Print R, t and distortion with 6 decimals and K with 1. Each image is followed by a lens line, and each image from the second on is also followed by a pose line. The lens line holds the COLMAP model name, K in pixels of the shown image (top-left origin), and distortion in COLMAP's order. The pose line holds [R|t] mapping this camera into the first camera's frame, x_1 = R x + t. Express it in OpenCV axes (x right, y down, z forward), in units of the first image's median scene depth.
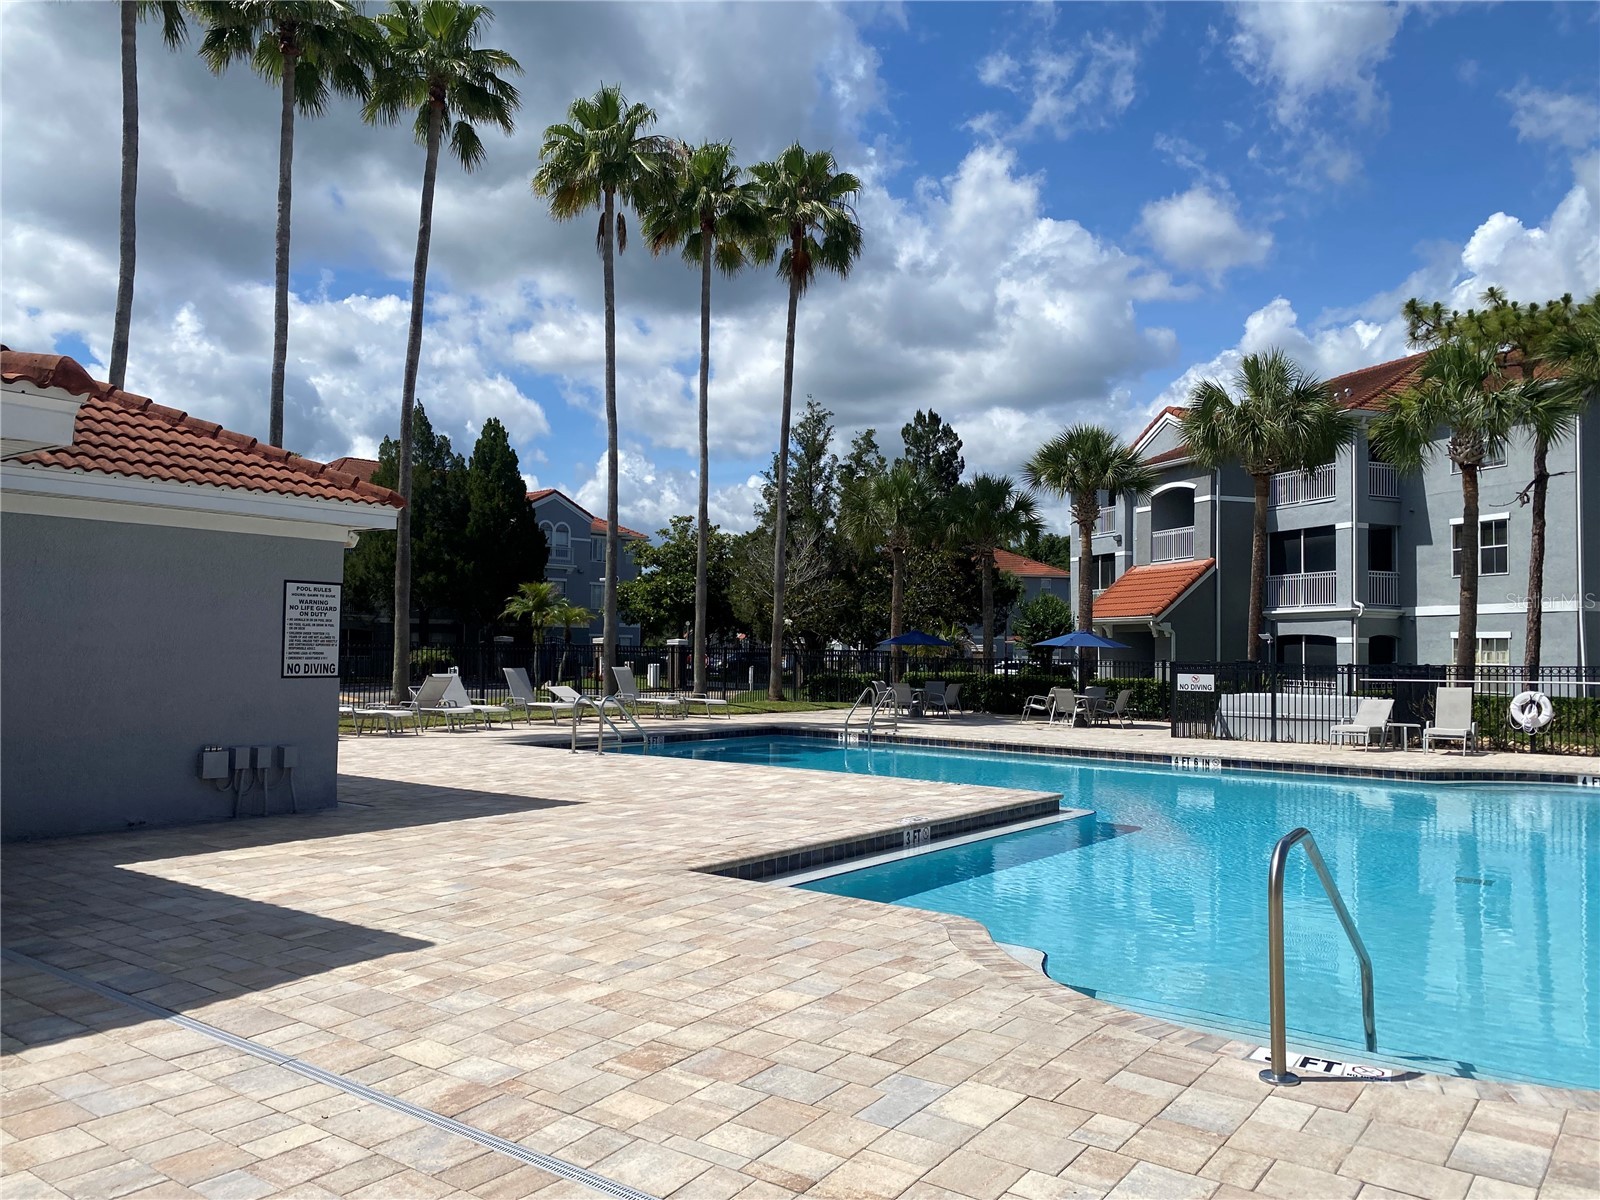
lens RADIAL K [[1220.0, 0, 773.9], [0, 1220.0, 619.8], [0, 0, 1]] dist [0.039327, -0.036049]
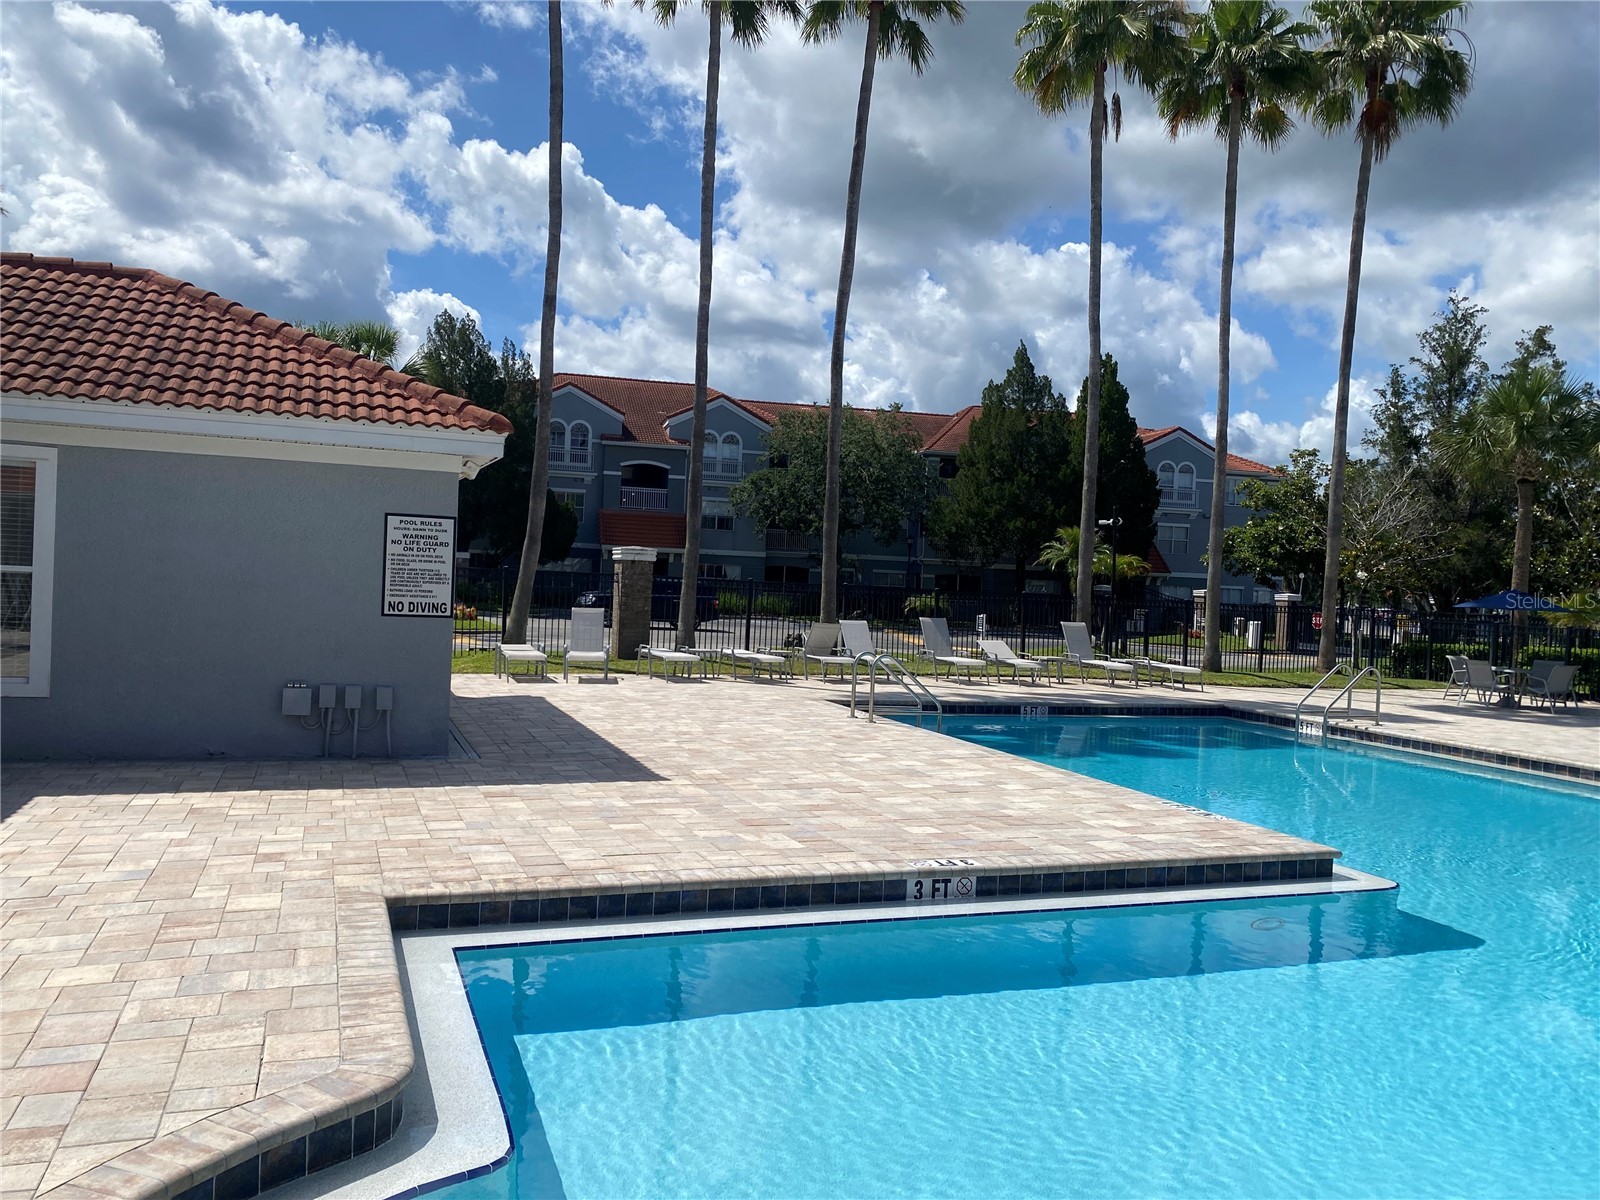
lens RADIAL K [[1220.0, 0, 795.9], [0, 1220.0, 605.6], [0, 0, 1]] dist [0.039327, -0.036049]
pose [[0.846963, 0.035139, -0.530489, 0.205770], [-0.019111, 0.999181, 0.035673, -0.000471], [0.531308, -0.020076, 0.846941, 0.198980]]
